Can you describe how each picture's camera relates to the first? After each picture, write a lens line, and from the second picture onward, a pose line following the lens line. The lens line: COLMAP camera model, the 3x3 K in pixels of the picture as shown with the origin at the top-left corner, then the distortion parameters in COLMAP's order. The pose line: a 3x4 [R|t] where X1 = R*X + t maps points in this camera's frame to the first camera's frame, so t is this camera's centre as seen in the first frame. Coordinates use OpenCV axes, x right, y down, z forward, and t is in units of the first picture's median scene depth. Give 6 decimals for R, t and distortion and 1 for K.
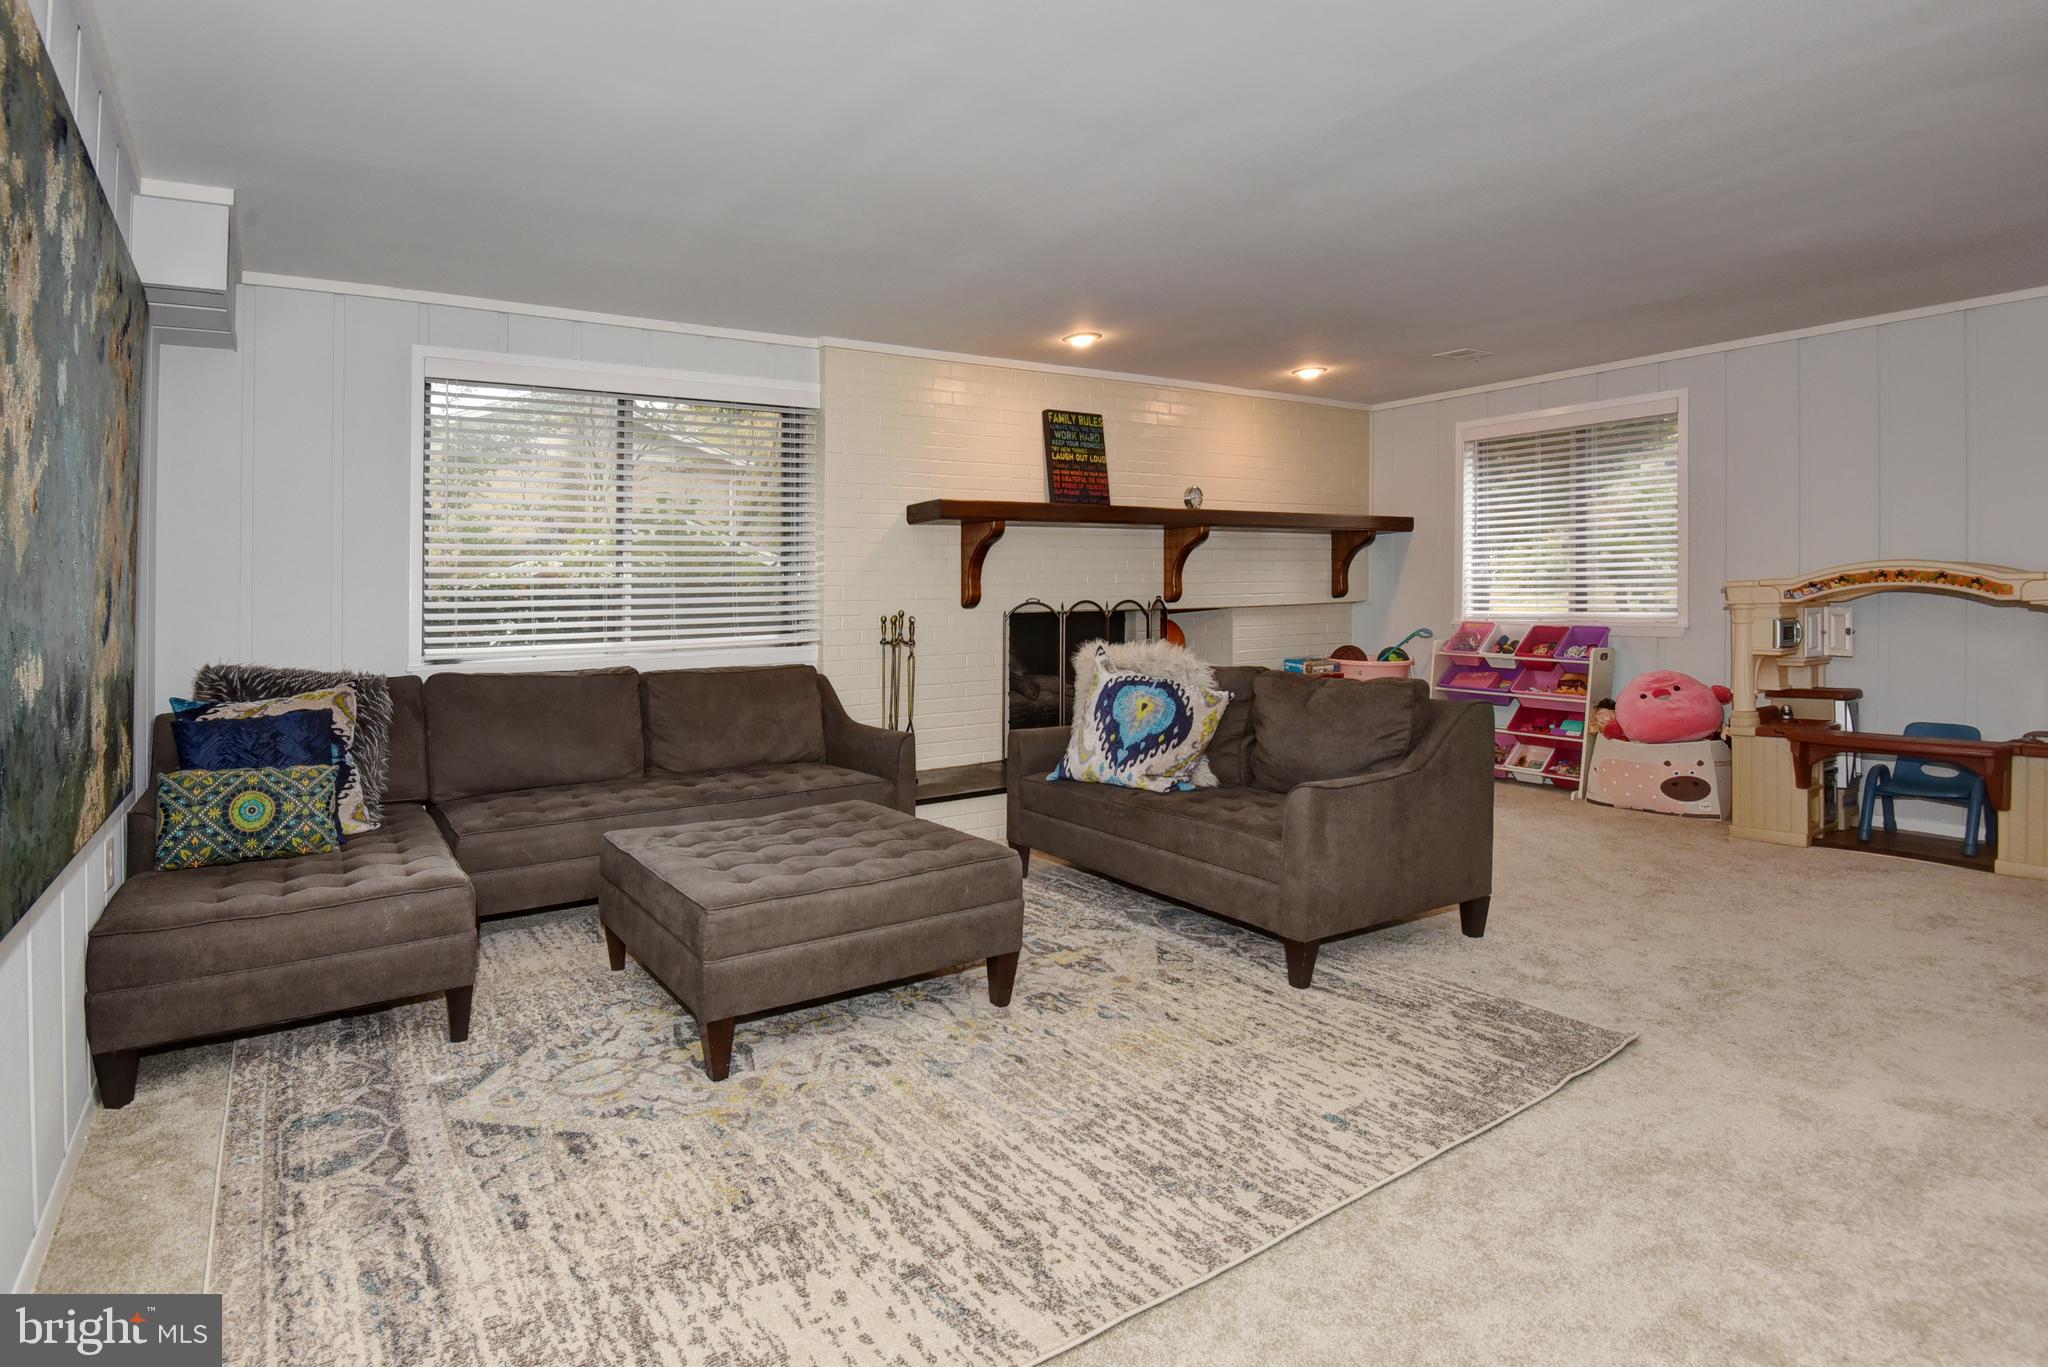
lens RADIAL K [[1003.9, 0, 901.7], [0, 1003.9, 633.3], [0, 0, 1]] dist [0.001097, -0.023835]
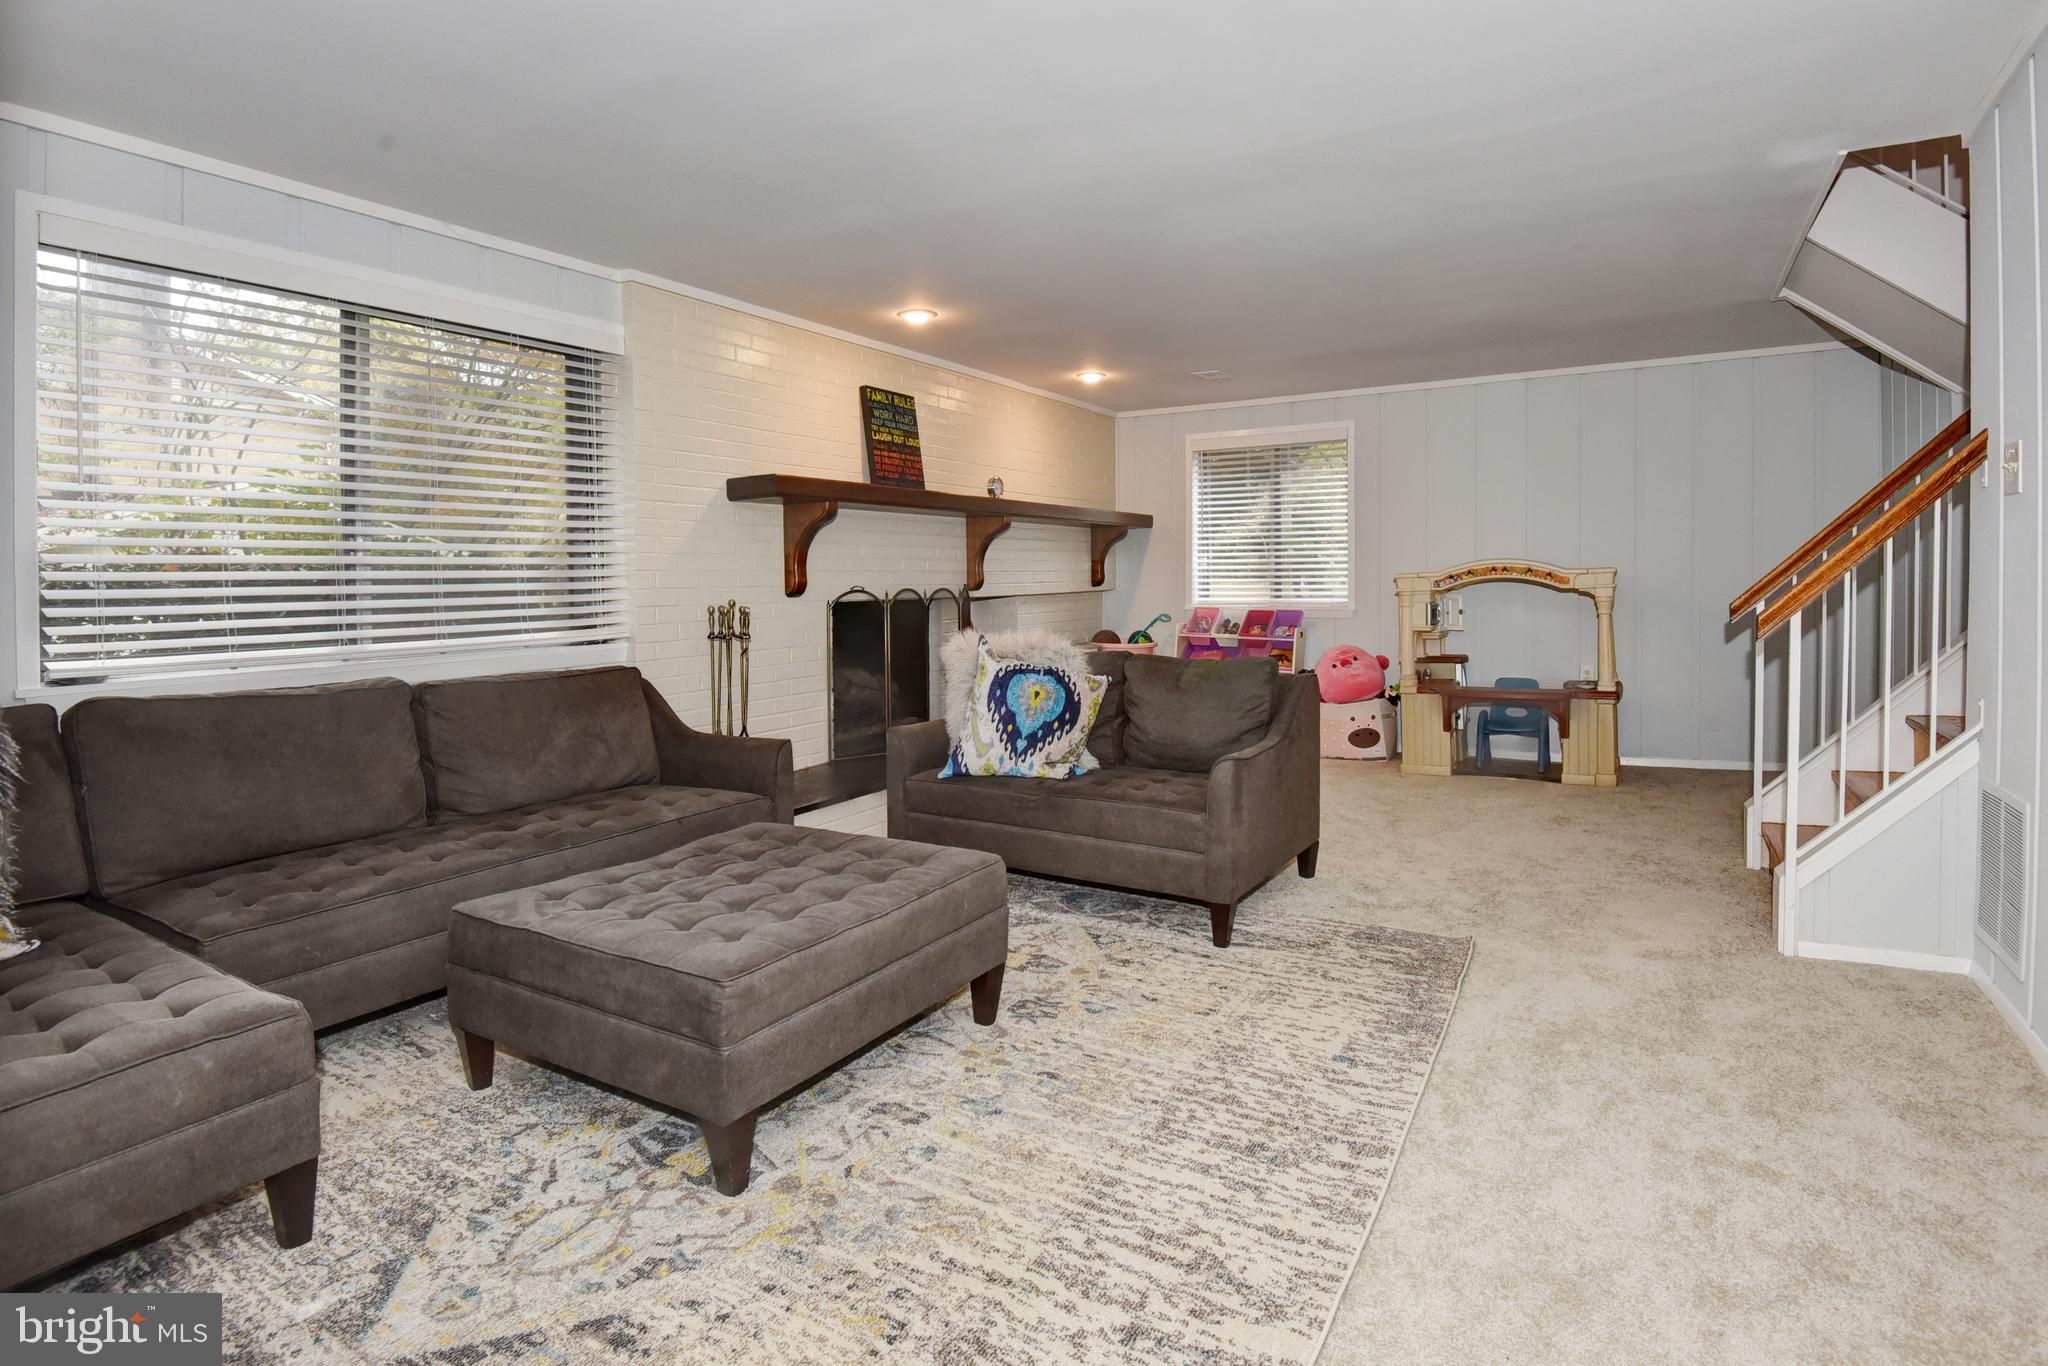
lens RADIAL K [[1005.4, 0, 1075.6], [0, 1005.4, 626.1], [0, 0, 1]] dist [0.004590, -0.031345]
pose [[0.860844, -0.018244, 0.508542, -0.228231], [0.016512, 0.999832, 0.007918, -0.002181], [-0.508601, 0.001581, 0.861001, 0.120904]]
